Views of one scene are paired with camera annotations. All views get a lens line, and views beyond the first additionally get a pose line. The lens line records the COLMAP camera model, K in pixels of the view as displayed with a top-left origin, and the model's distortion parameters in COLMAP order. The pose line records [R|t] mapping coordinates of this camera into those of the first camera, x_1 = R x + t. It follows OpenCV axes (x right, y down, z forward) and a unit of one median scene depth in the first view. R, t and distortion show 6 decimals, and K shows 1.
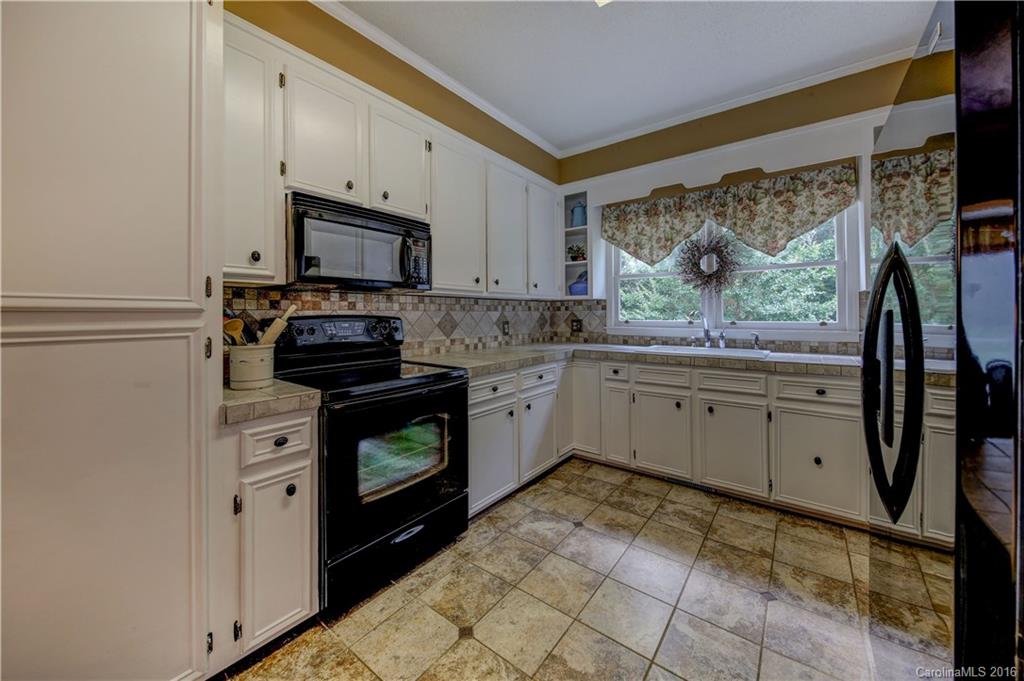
lens RADIAL K [[369.8, 0, 514.9], [0, 369.8, 312.2], [0, 0, 1]] dist [-0.009920, -0.000160]
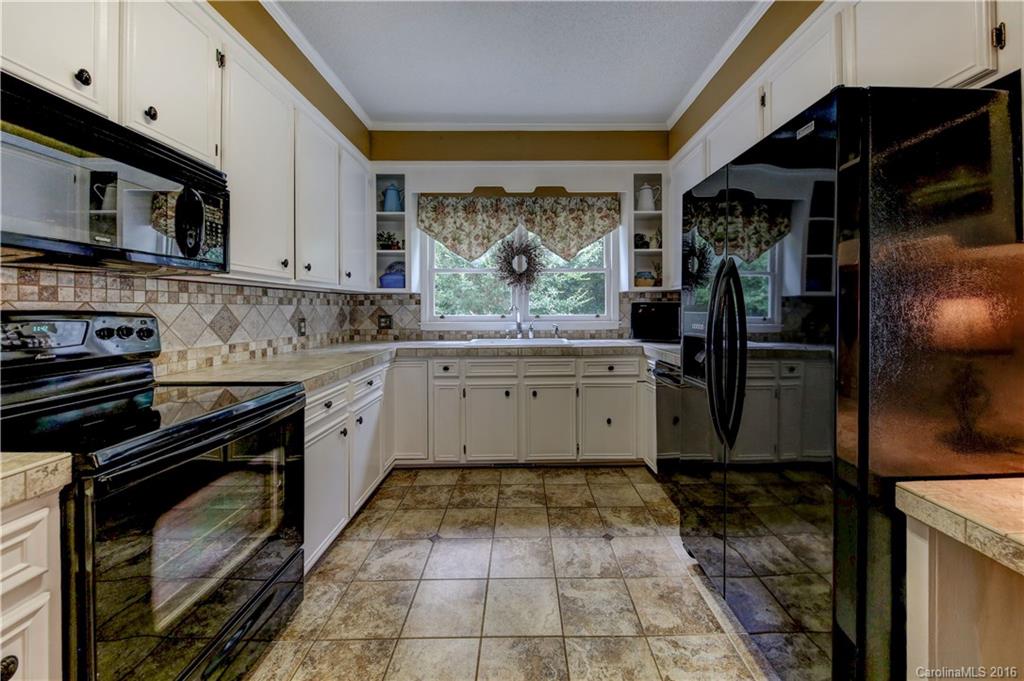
lens RADIAL K [[376.7, 0, 524.8], [0, 376.7, 308.8], [0, 0, 1]] dist [0.000876, -0.007295]
pose [[0.787594, -0.000068, 0.616194, -0.173582], [-0.001811, 0.999995, 0.002426, 0.002594], [-0.616191, -0.003027, 0.787591, 0.097732]]
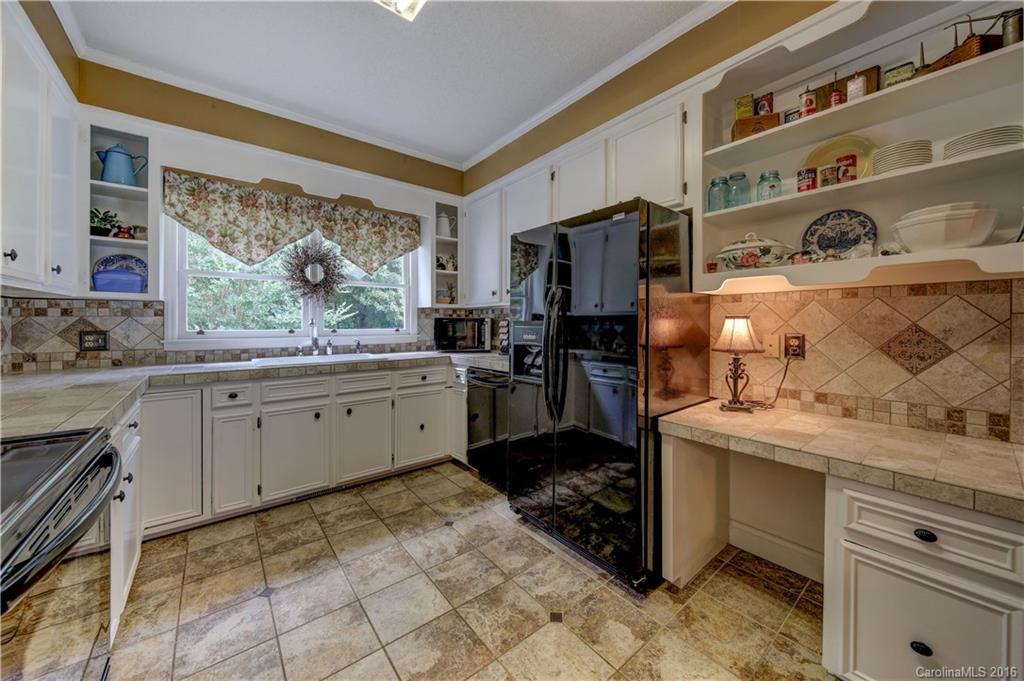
lens RADIAL K [[368.6, 0, 515.4], [0, 368.6, 323.8], [0, 0, 1]] dist [0.001219, -0.006794]
pose [[0.230317, 0.001195, 0.973115, -0.351099], [-0.008066, 0.999967, 0.000681, 0.003163], [-0.973082, -0.008006, 0.230319, 0.241072]]
